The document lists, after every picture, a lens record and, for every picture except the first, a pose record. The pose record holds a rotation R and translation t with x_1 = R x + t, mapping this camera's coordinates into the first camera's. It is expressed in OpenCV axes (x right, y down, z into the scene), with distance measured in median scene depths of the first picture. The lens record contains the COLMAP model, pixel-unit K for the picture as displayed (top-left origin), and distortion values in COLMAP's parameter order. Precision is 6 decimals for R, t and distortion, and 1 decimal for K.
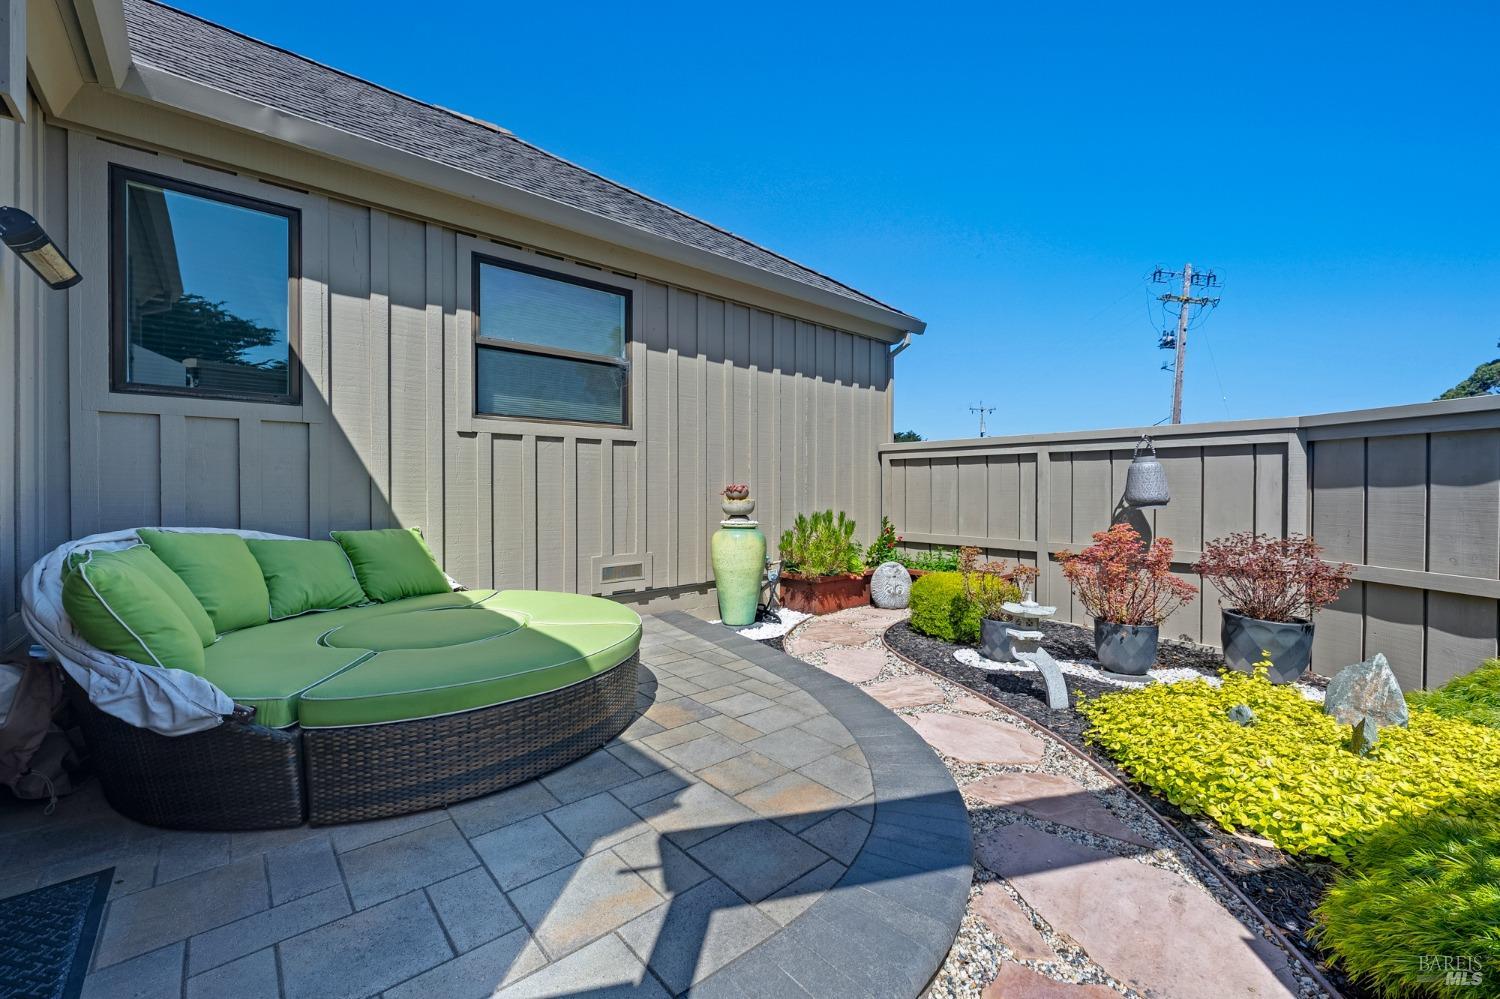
lens RADIAL K [[597.1, 0, 749.7], [0, 597.1, 496.7], [0, 0, 1]] dist [-0.008948, 0.001593]
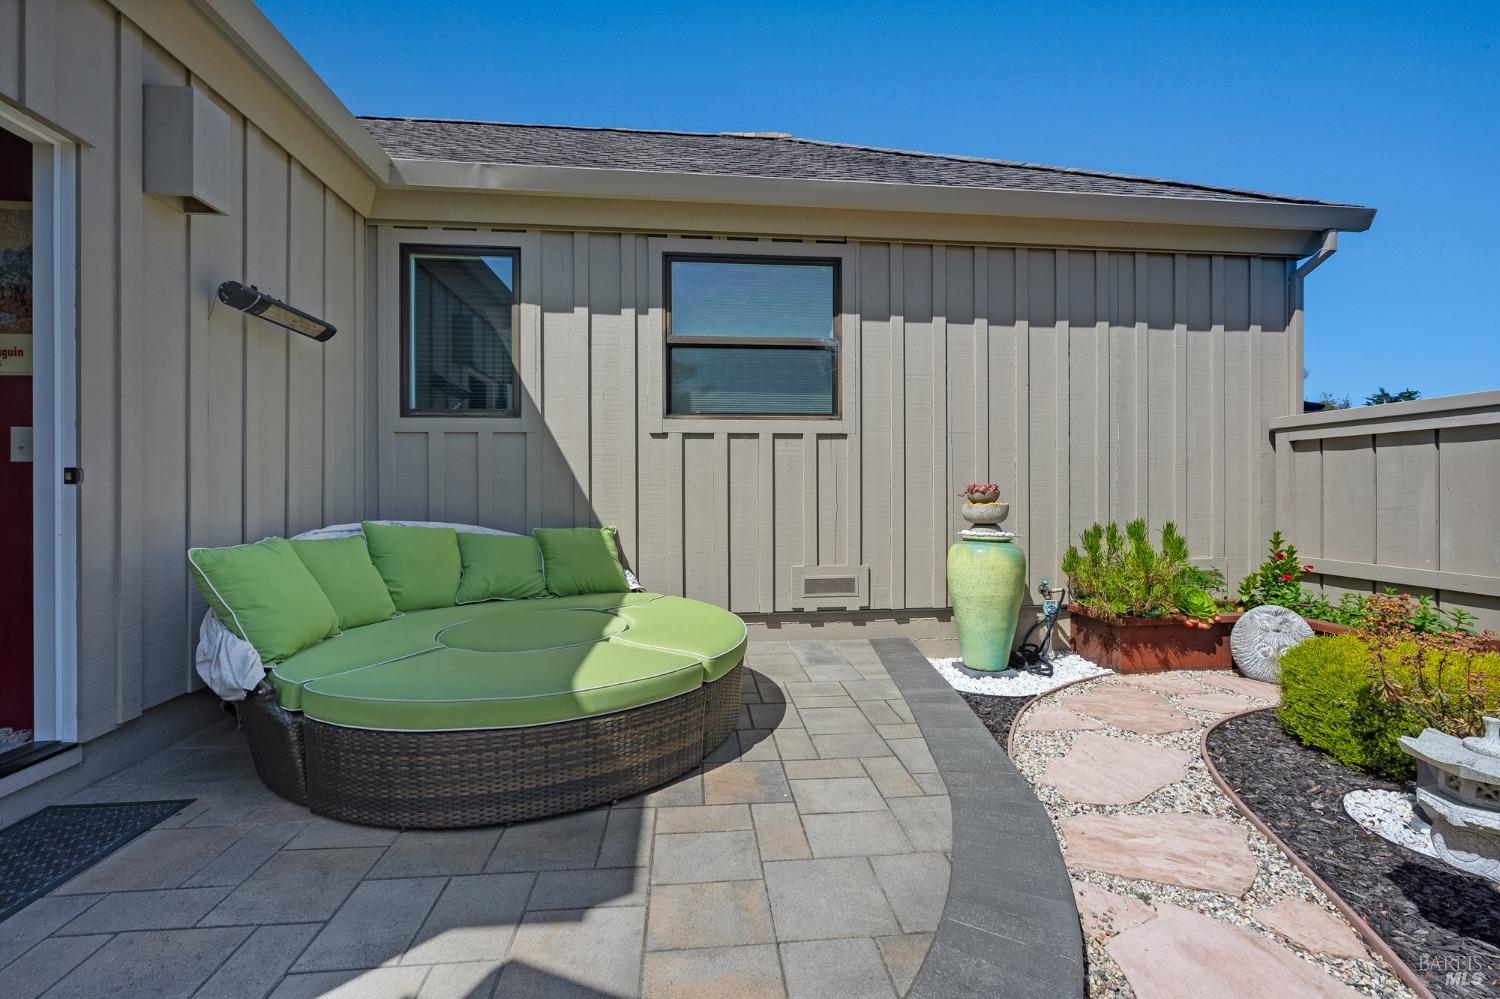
lens RADIAL K [[597.1, 0, 747.7], [0, 597.1, 494.5], [0, 0, 1]] dist [-0.008948, 0.001593]
pose [[0.811978, -0.000530, -0.583688, 0.217352], [-0.004352, 0.999966, -0.006962, 0.000986], [0.583672, 0.008193, 0.811948, 0.257857]]
